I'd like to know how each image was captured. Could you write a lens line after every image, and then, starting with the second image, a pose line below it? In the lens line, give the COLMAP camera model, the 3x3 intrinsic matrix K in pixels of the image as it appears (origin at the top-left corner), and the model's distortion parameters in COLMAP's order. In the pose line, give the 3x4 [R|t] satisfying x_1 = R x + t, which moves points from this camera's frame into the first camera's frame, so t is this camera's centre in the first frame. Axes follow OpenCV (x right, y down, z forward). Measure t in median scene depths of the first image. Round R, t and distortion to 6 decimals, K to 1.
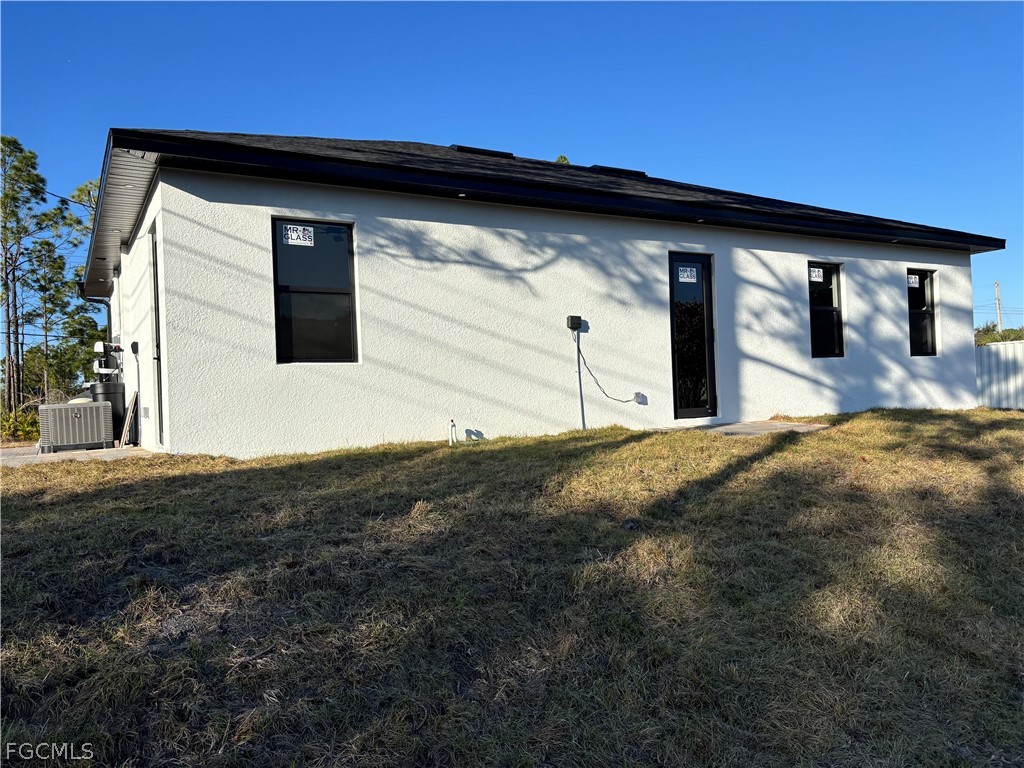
lens RADIAL K [[758.9, 0, 512.0], [0, 758.9, 384.0], [0, 0, 1]] dist [0.049318, -0.007648]
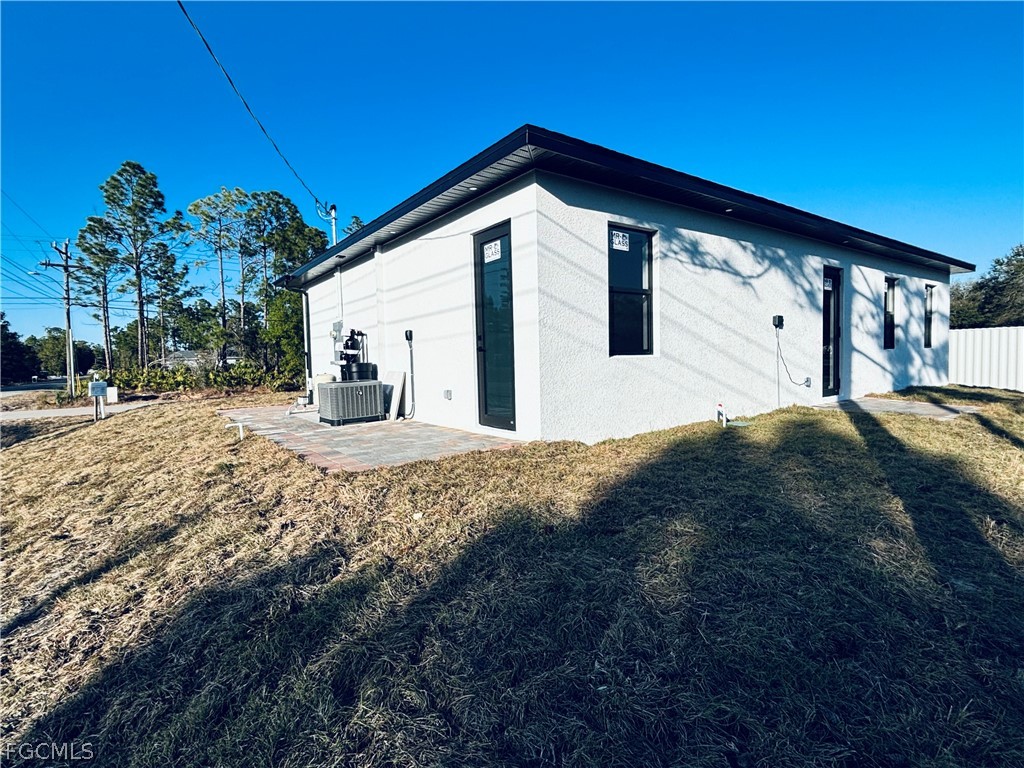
lens RADIAL K [[500.7, 0, 509.1], [0, 500.7, 396.8], [0, 0, 1]] dist [0.000228, -0.000013]
pose [[0.994958, 0.008183, 0.099954, -0.362185], [-0.017281, 0.995747, 0.090495, -0.022748], [-0.098789, -0.091766, 0.990868, 0.195415]]
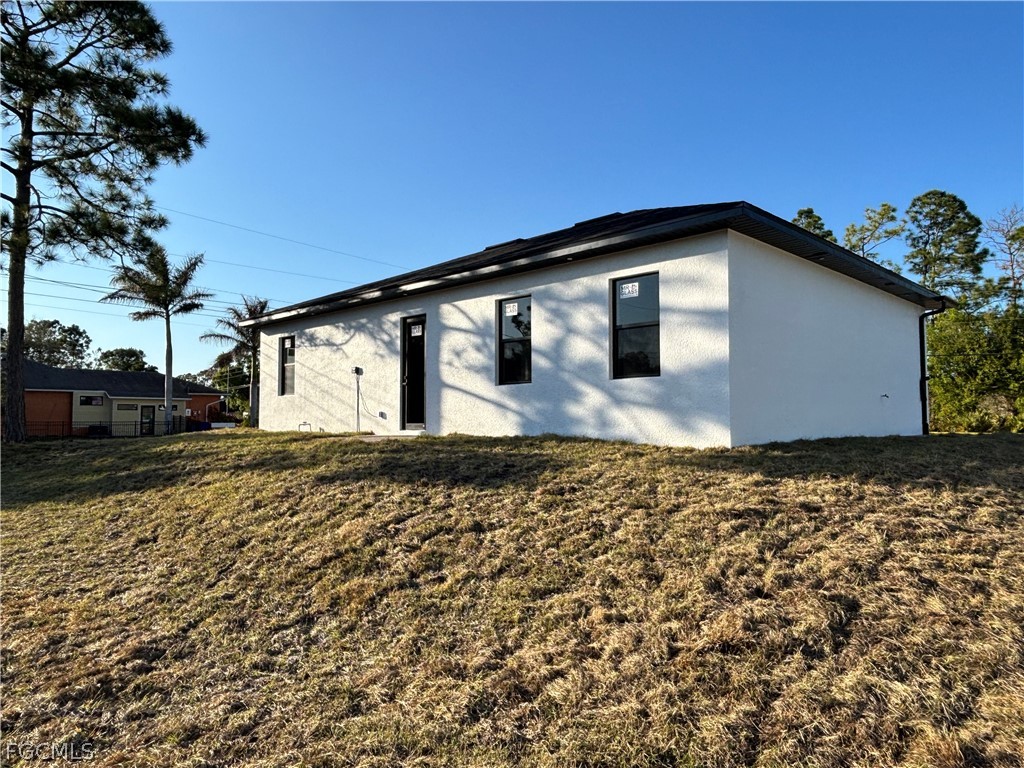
lens RADIAL K [[653.5, 0, 512.0], [0, 653.5, 384.0], [0, 0, 1]] dist [0.001861, -0.000461]
pose [[0.283613, -0.004054, -0.958930, 1.379629], [0.014011, 0.999902, -0.000083, -0.036726], [0.958836, -0.013412, 0.283642, 0.771851]]
